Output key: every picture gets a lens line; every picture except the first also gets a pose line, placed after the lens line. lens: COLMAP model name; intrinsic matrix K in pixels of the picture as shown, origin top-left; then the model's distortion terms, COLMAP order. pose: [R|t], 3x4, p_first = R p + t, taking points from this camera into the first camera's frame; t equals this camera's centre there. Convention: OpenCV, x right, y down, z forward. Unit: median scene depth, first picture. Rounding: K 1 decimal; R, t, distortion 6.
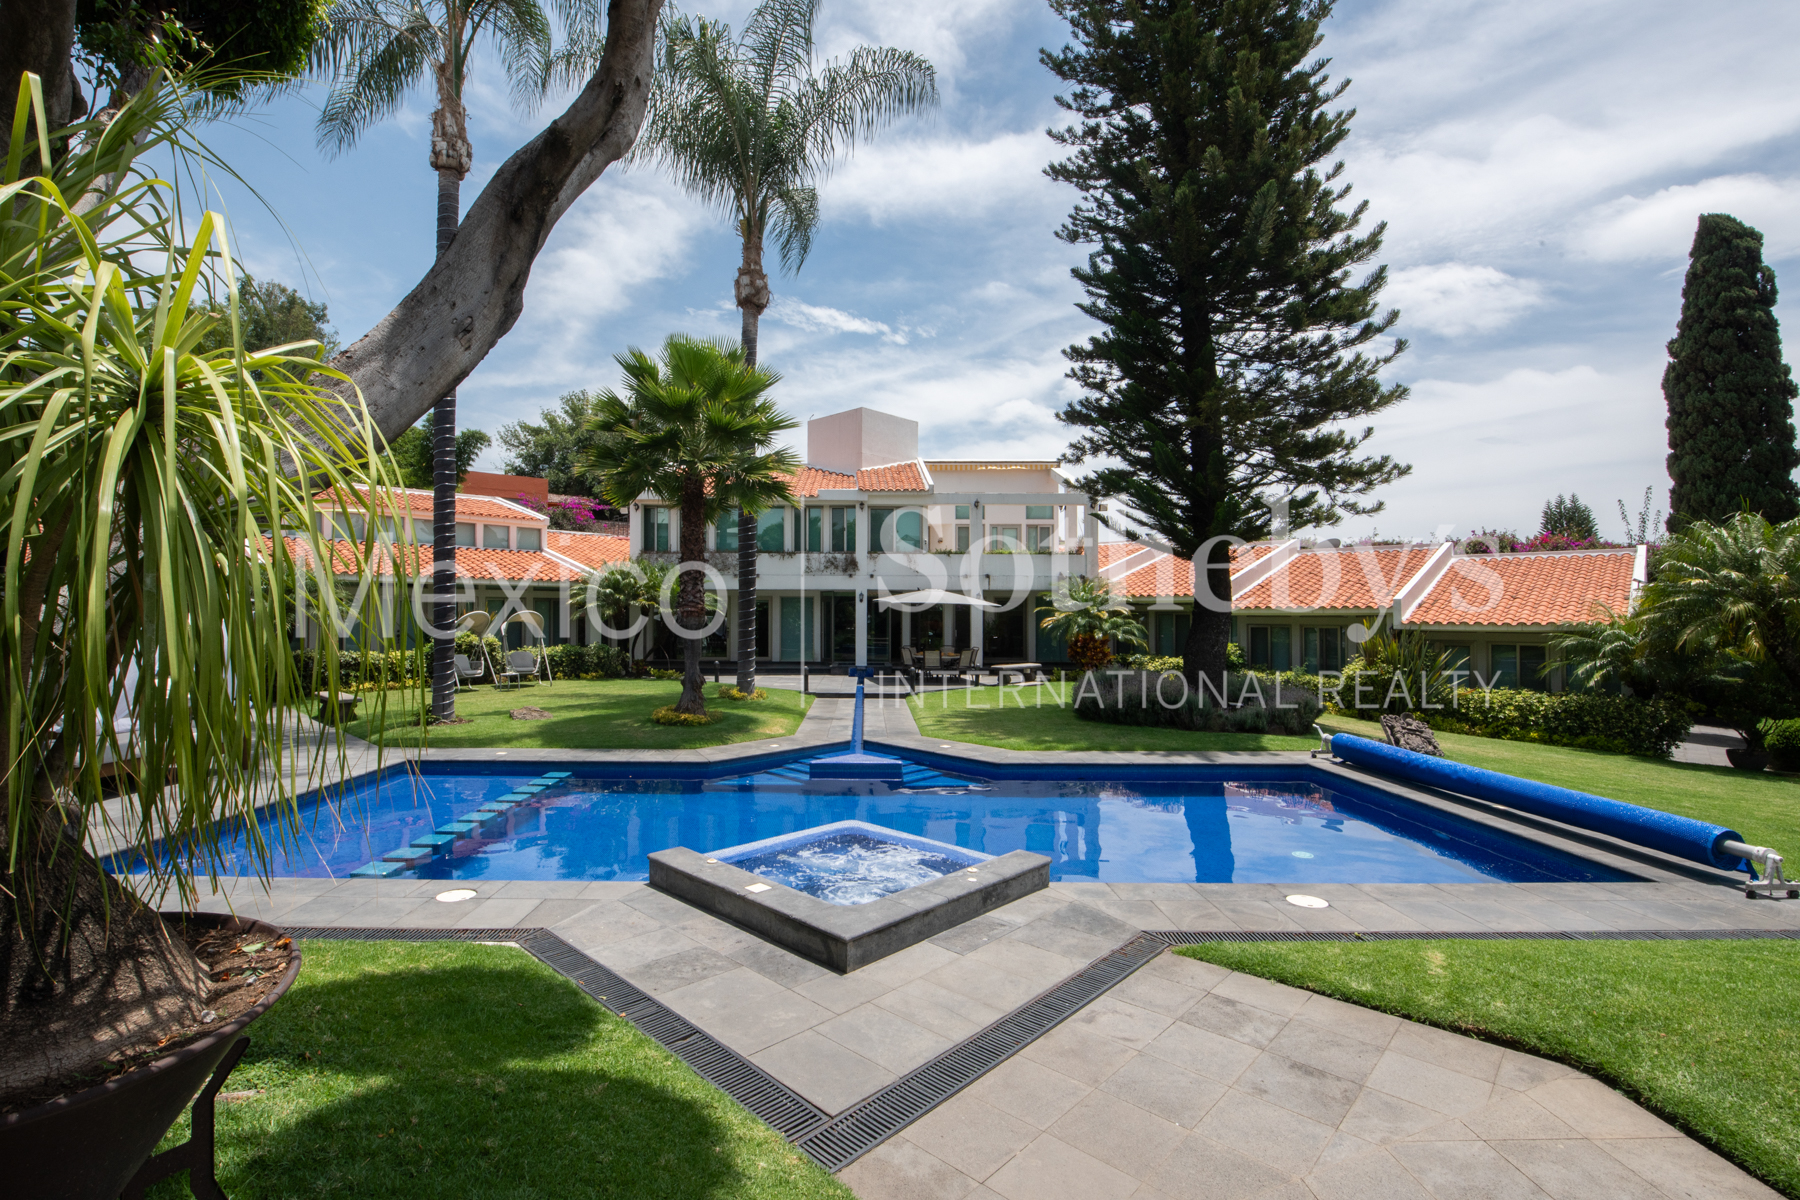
lens RADIAL K [[812.8, 0, 873.8], [0, 812.8, 605.1], [0, 0, 1]] dist [-0.023234, -0.000019]
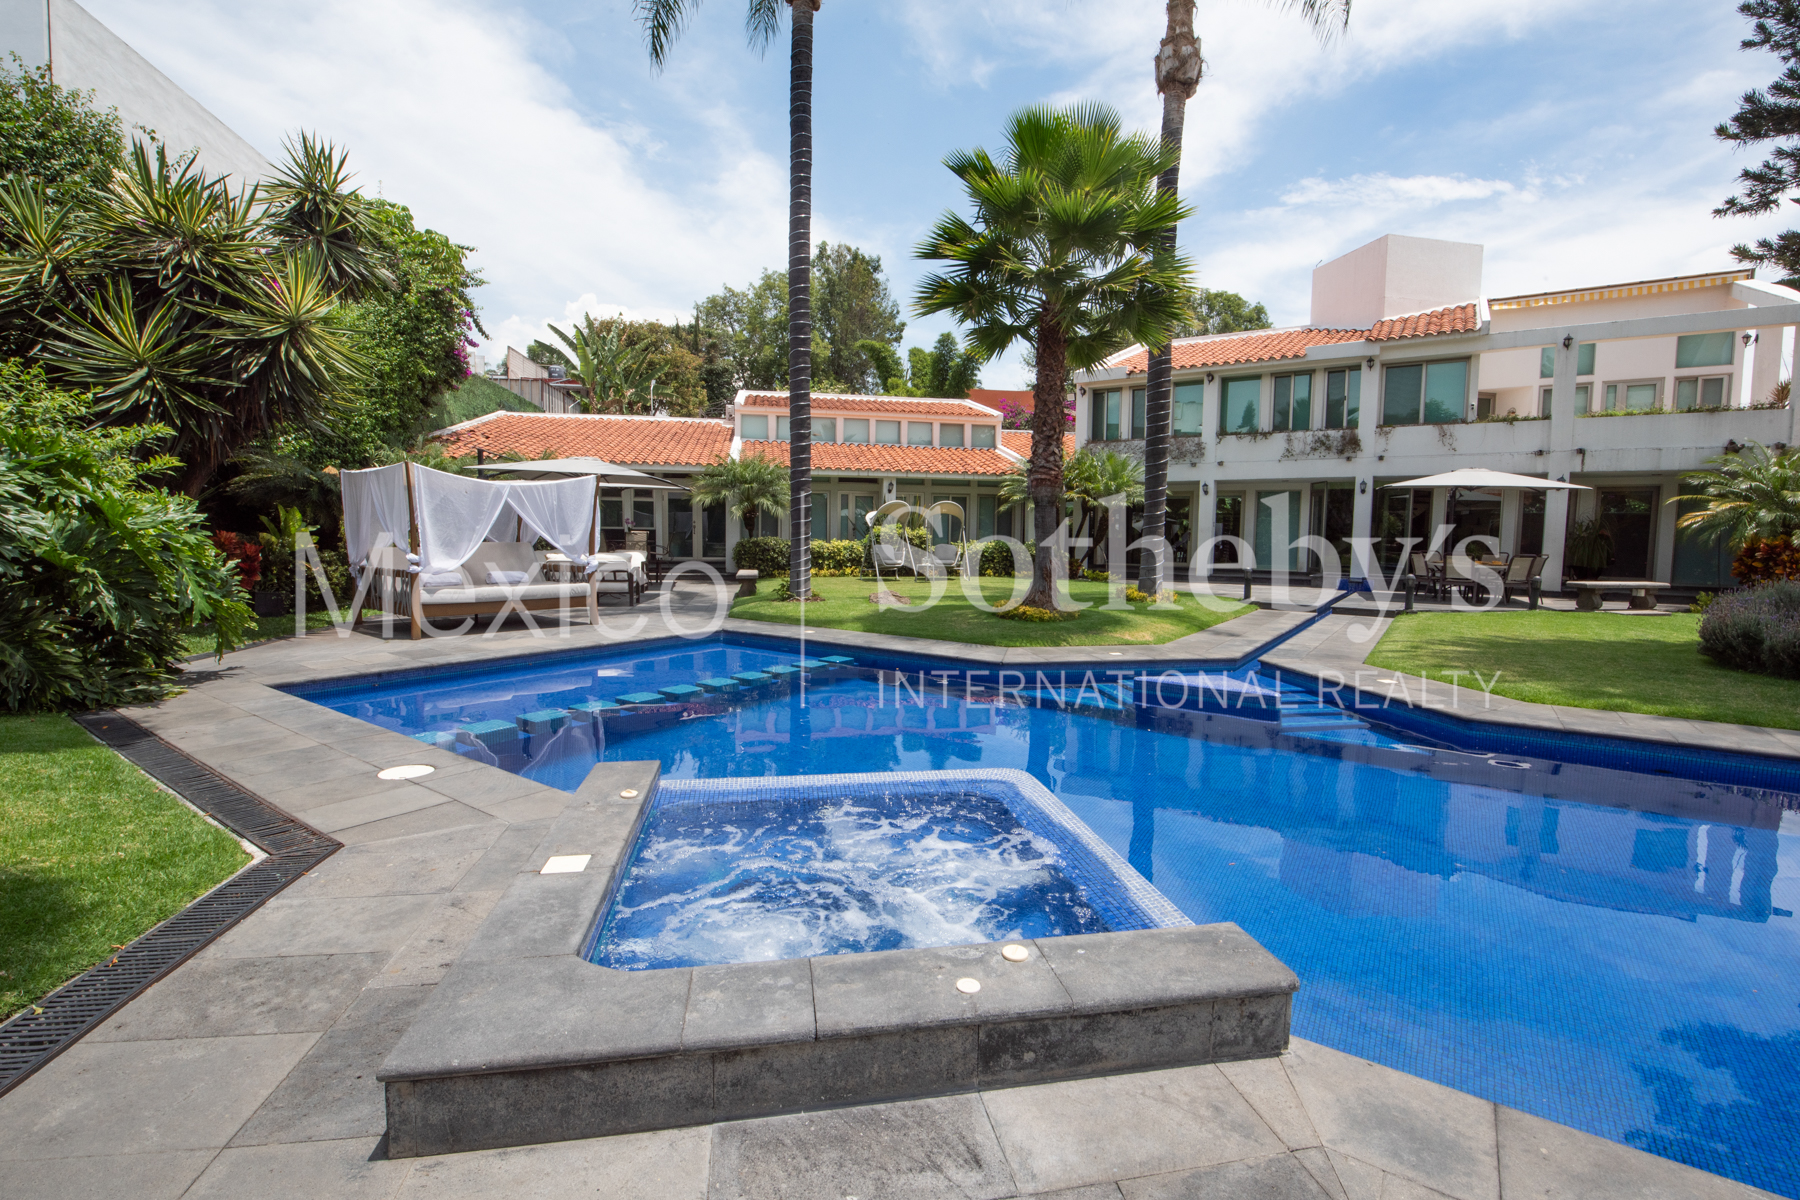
lens RADIAL K [[799.9, 0, 900.0], [0, 799.9, 600.0], [0, 0, 1]] dist [-0.020497, 0.000106]
pose [[0.818116, 0.056855, -0.572236, 0.065262], [-0.004526, 0.995706, 0.092459, 0.030638], [0.575036, -0.073052, 0.814860, 0.159560]]
